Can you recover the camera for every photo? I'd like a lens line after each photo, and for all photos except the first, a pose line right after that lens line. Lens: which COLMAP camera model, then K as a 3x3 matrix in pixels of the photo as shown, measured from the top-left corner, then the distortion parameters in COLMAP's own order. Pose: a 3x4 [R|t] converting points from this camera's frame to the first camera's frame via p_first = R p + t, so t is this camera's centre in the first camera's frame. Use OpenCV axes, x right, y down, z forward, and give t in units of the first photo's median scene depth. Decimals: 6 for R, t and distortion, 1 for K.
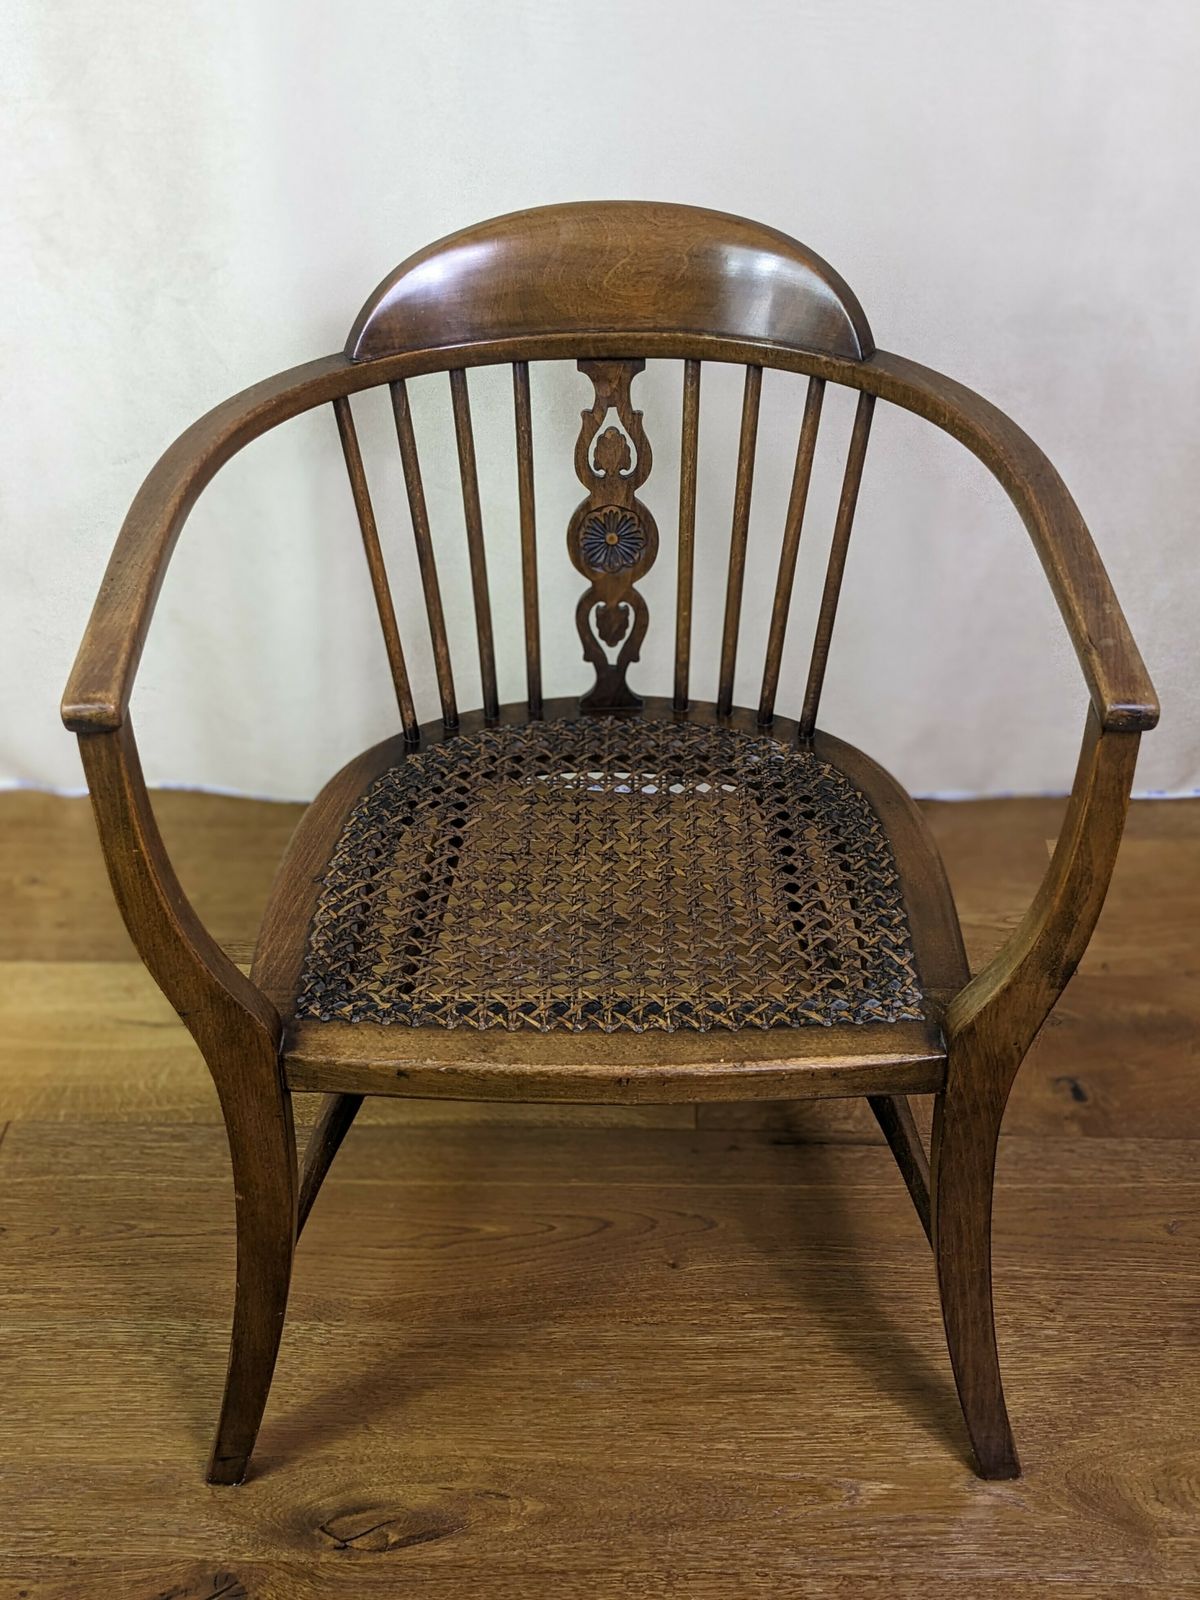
lens RADIAL K [[1775.1, 0, 603.0], [0, 1775.1, 862.9], [0, 0, 1]] dist [0.007338, -0.044876]
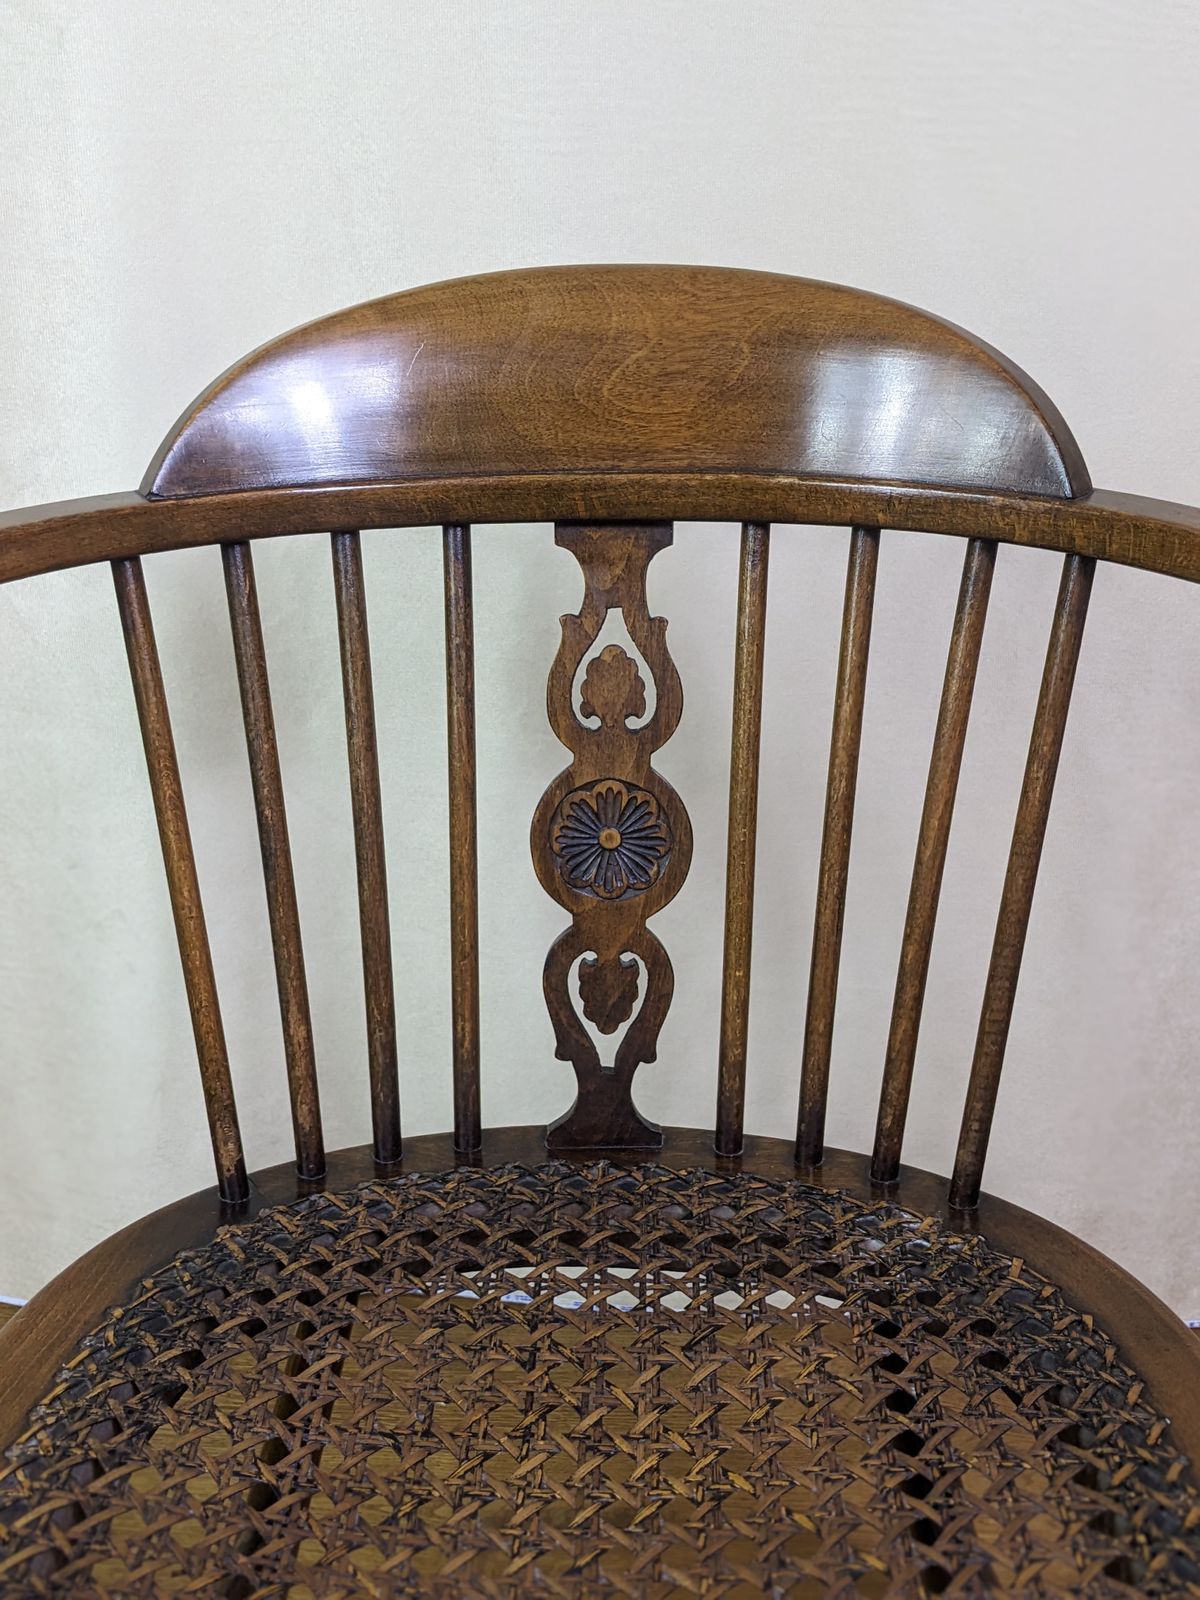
lens RADIAL K [[1898.9, 0, 610.9], [0, 1898.9, 747.8], [0, 0, 1]] dist [0.034945, -0.056478]
pose [[0.999830, 0.018299, 0.002425, 0.003203], [-0.016560, 0.947259, -0.320040, -0.015760], [-0.008153, 0.319945, 0.947401, 0.409239]]
